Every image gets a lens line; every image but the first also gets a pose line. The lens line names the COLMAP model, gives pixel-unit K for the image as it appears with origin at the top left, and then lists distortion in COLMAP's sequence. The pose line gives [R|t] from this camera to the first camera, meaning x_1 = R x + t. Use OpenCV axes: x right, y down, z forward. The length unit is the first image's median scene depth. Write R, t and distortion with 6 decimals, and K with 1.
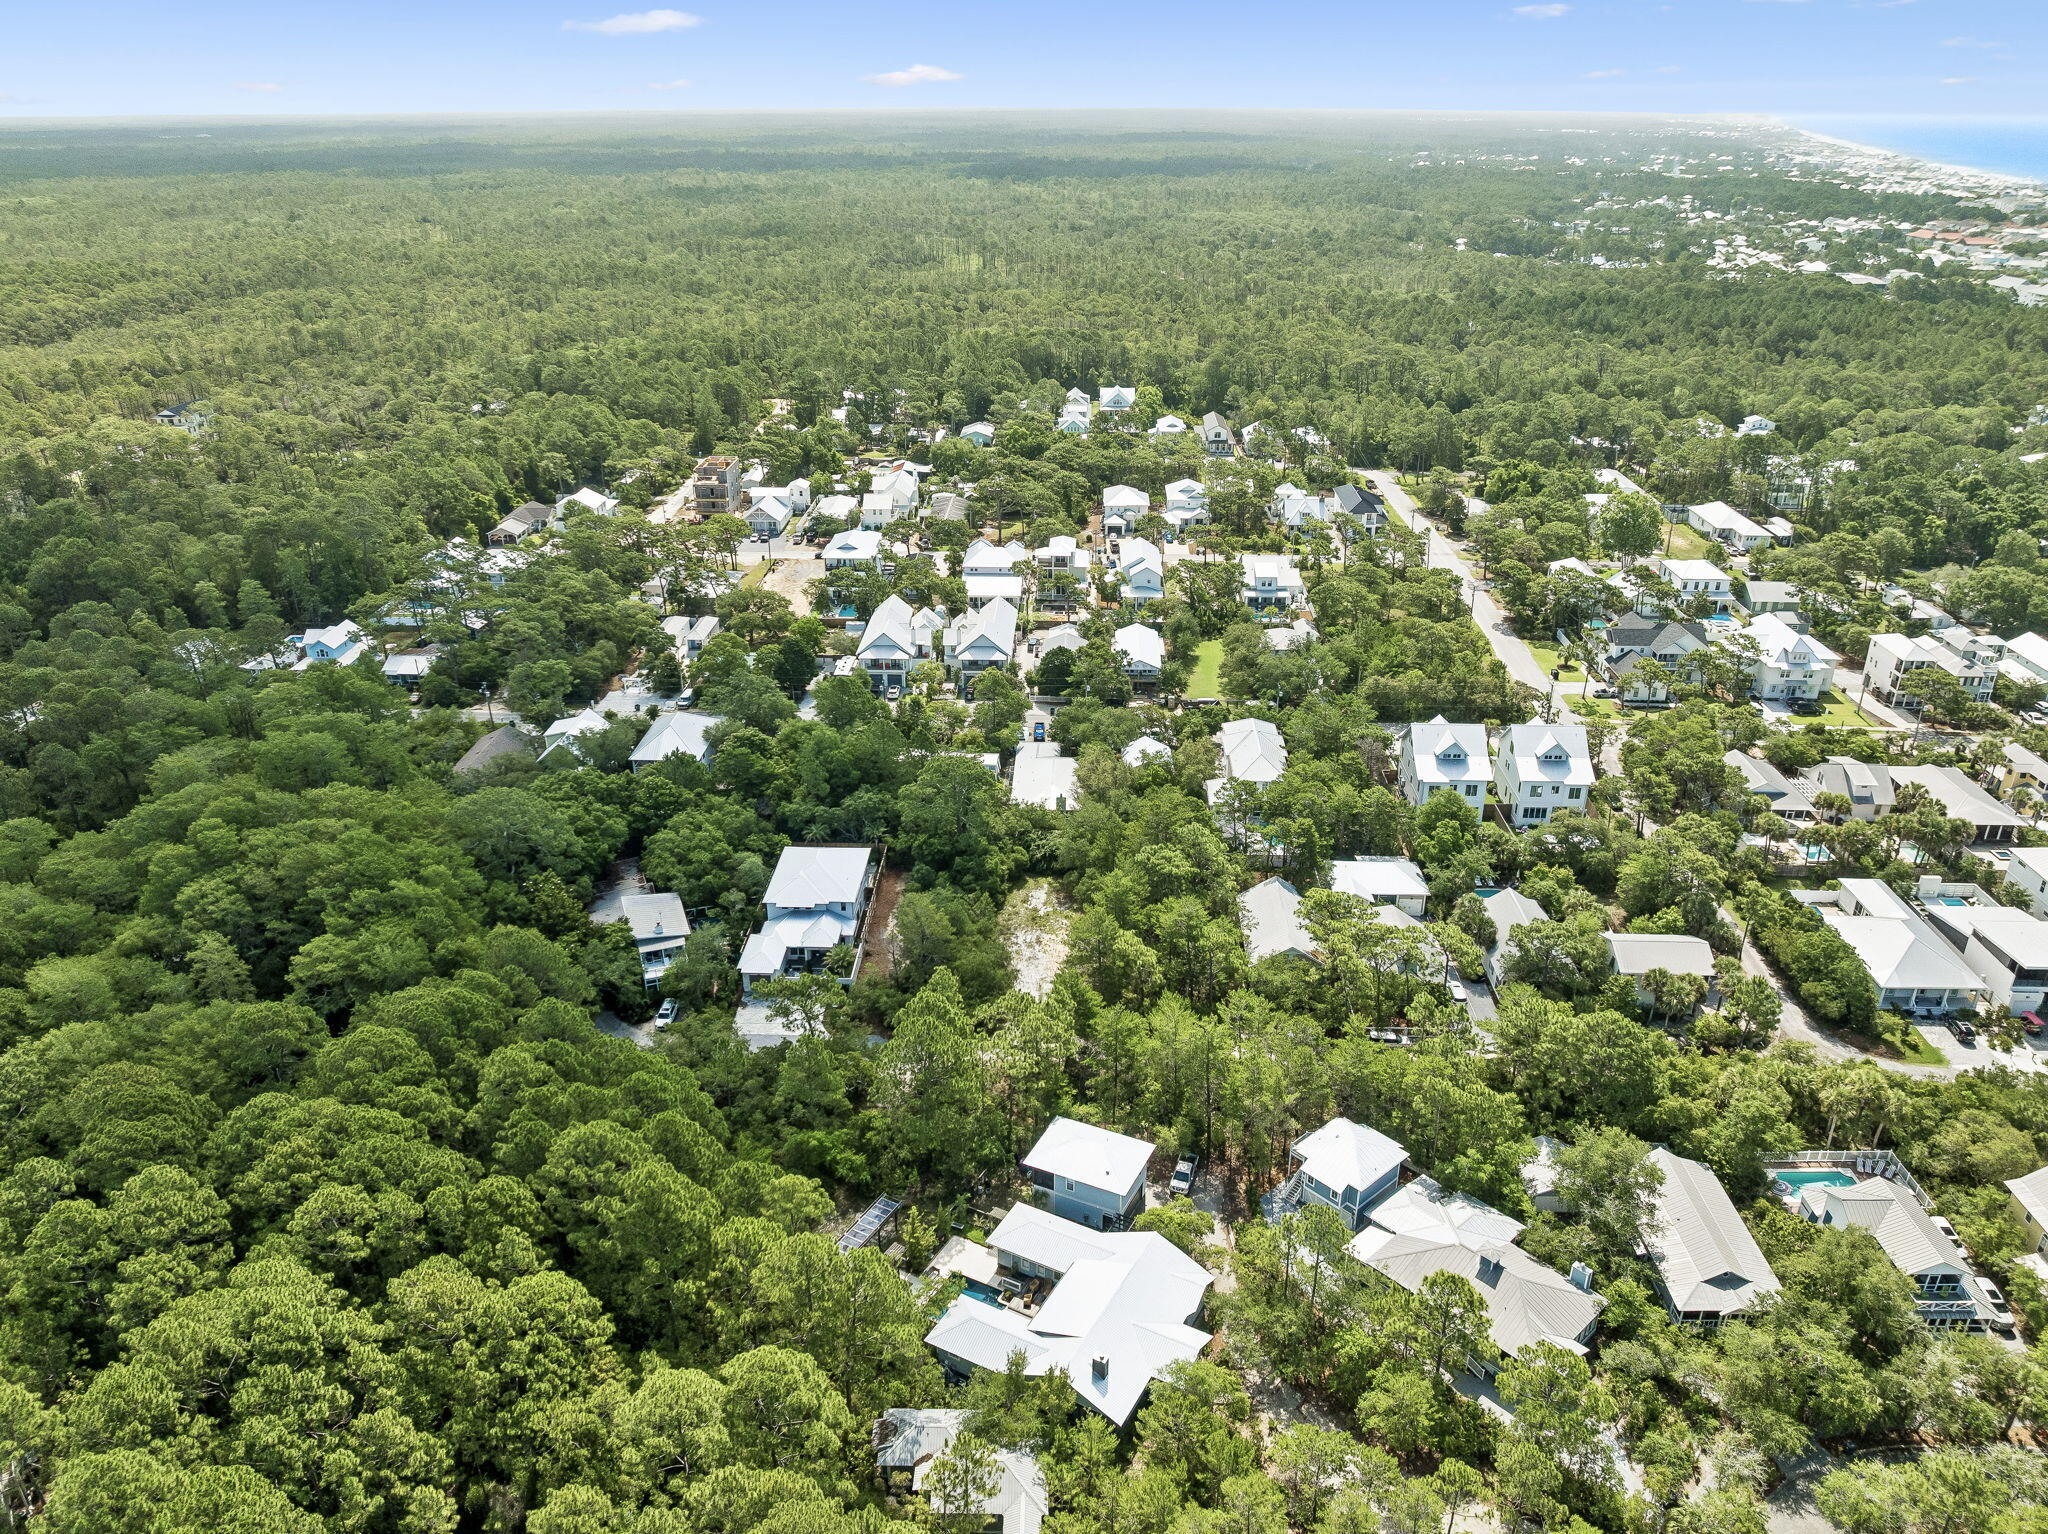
lens RADIAL K [[1411.3, 0, 1060.7], [0, 1411.3, 766.1], [0, 0, 1]] dist [-0.028512, 0.001746]
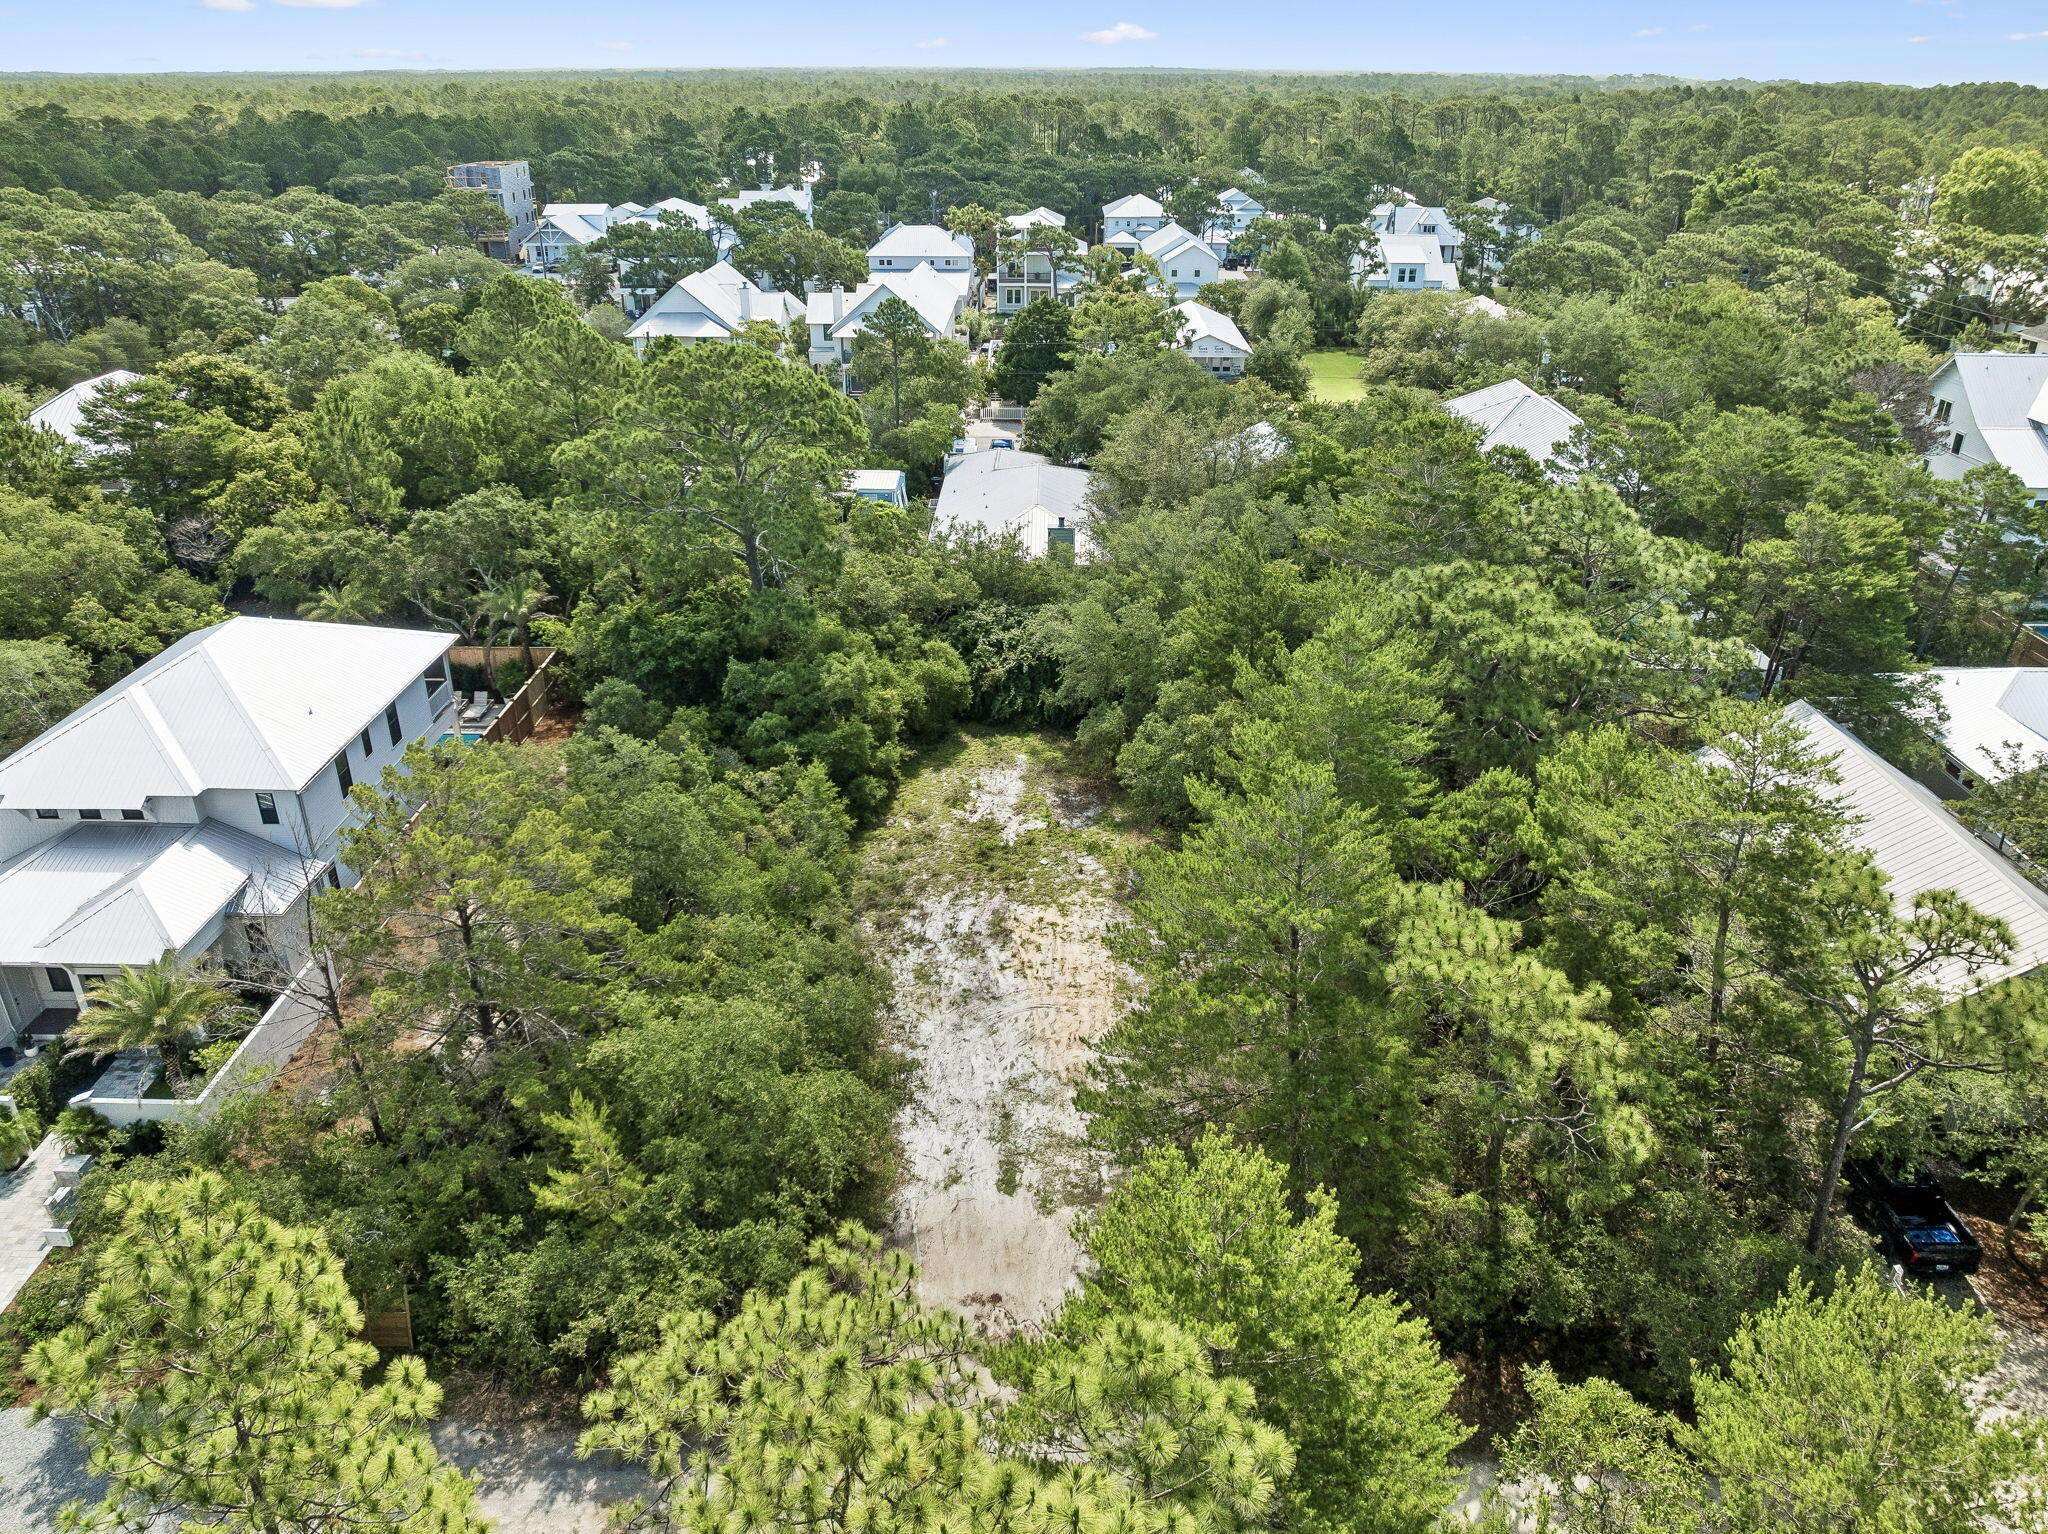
lens RADIAL K [[1411.3, 0, 1060.7], [0, 1411.3, 766.1], [0, 0, 1]] dist [-0.028512, 0.001746]
pose [[0.999727, -0.007898, 0.021997, -0.008944], [0.007461, 0.999775, 0.019856, 0.081506], [-0.022149, -0.019687, 0.999561, 0.683265]]
